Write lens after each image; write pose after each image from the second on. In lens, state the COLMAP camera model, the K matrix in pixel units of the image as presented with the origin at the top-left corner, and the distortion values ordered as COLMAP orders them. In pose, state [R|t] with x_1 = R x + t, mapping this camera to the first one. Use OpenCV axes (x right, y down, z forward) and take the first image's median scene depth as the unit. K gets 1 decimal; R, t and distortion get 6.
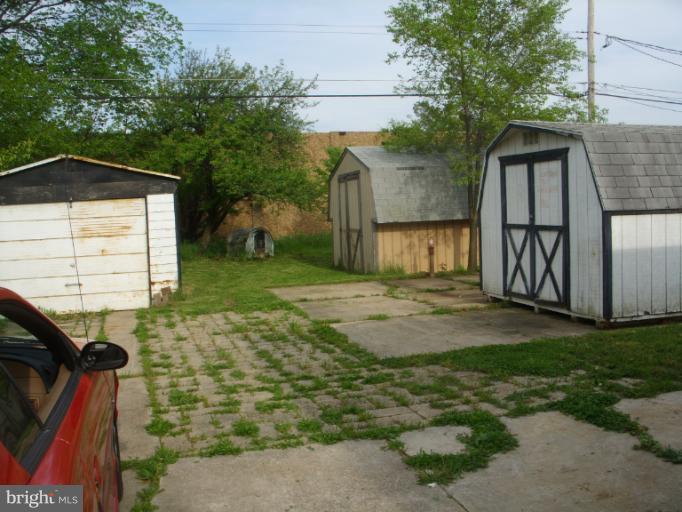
lens RADIAL K [[746.2, 0, 341.0], [0, 746.2, 256.0], [0, 0, 1]] dist [-0.200817, 0.006570]
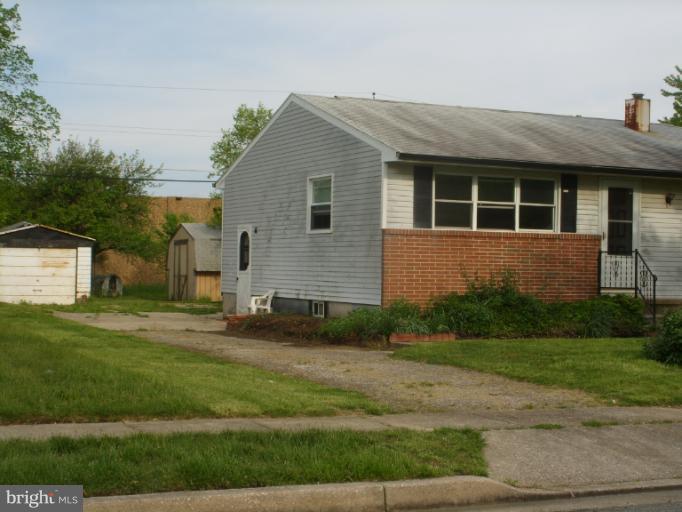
lens RADIAL K [[1212.5, 0, 341.0], [0, 1212.5, 256.0], [0, 0, 1]] dist [-0.020890, 0.041206]
pose [[0.988579, 0.056415, 0.139743, -0.012894], [-0.044655, 0.995302, -0.085907, 0.130477], [-0.143933, 0.078686, 0.986454, -1.602282]]
